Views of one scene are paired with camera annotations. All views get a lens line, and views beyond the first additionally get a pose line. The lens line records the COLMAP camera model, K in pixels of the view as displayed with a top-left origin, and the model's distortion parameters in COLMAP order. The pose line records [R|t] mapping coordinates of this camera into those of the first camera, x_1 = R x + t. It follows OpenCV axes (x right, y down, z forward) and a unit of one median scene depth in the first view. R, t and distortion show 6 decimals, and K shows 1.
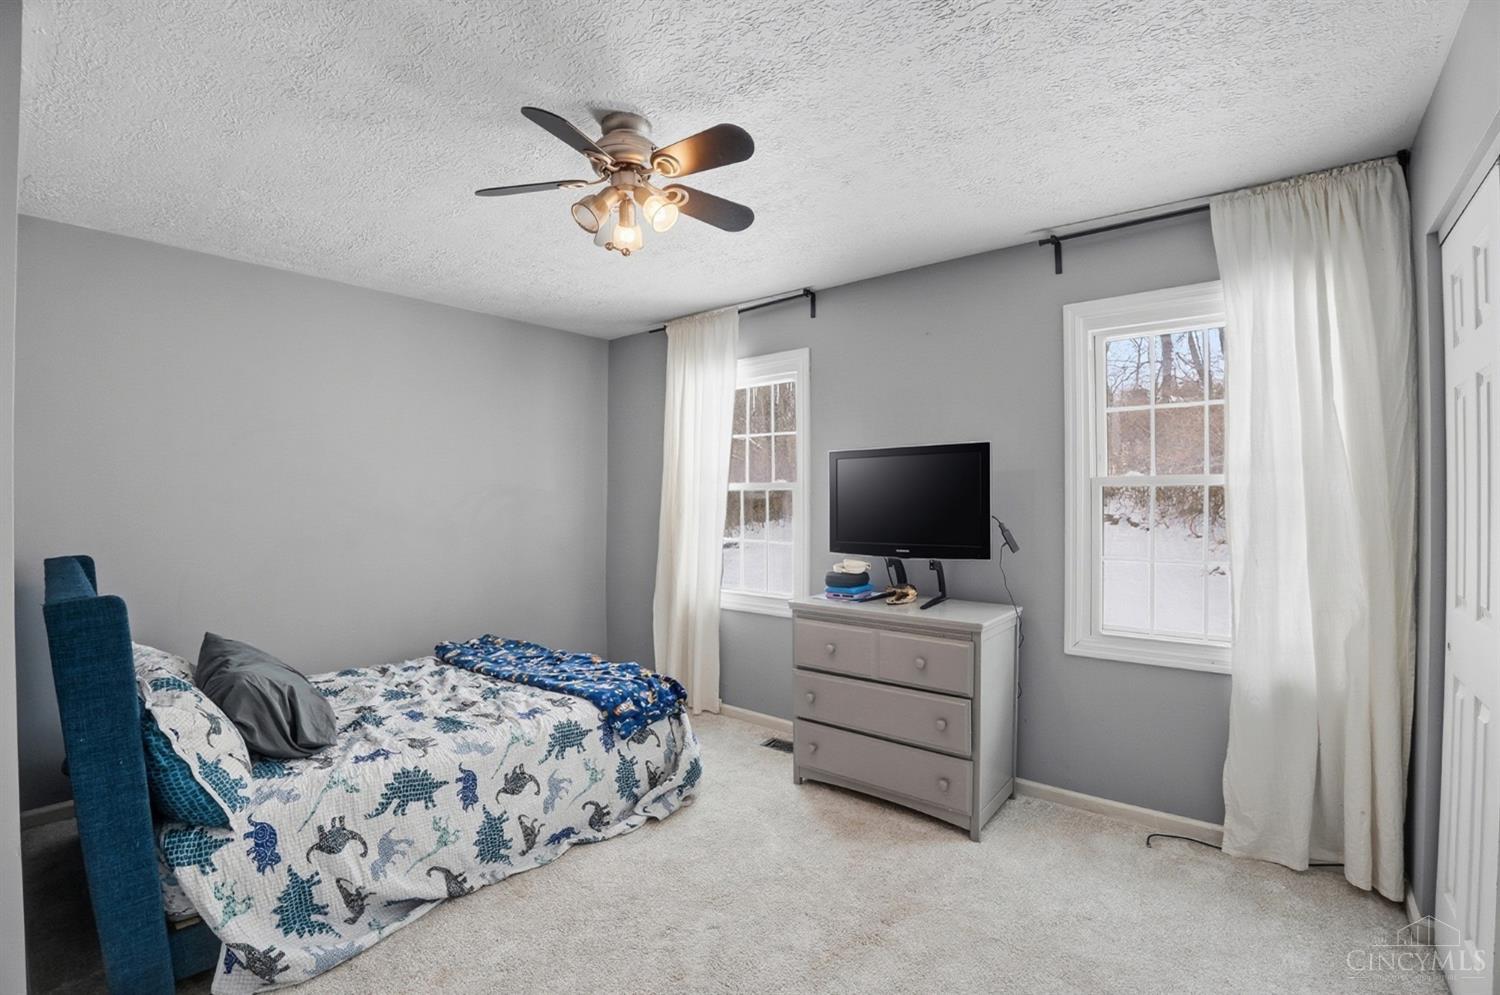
lens RADIAL K [[655.2, 0, 754.0], [0, 655.2, 499.9], [0, 0, 1]] dist [-0.038387, 0.001070]
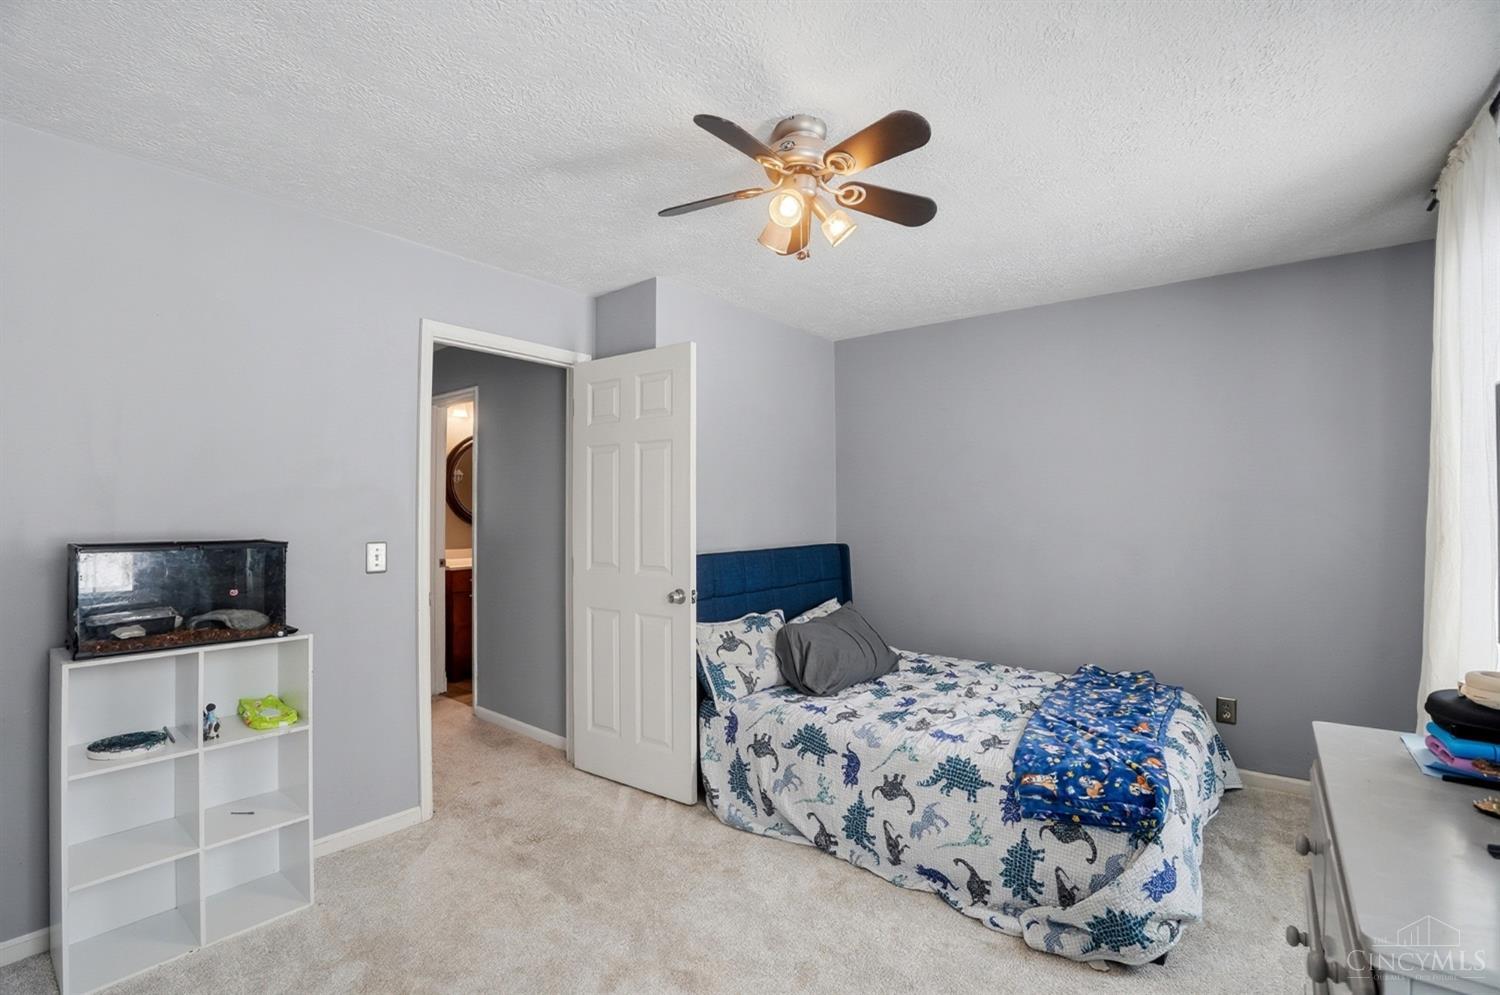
lens RADIAL K [[655.2, 0, 754.3], [0, 655.2, 495.3], [0, 0, 1]] dist [-0.038387, 0.001070]
pose [[0.029608, -0.026335, -0.999215, 0.629057], [0.002178, 0.999652, -0.026282, 0.003702], [0.999559, -0.001398, 0.029655, 0.727228]]
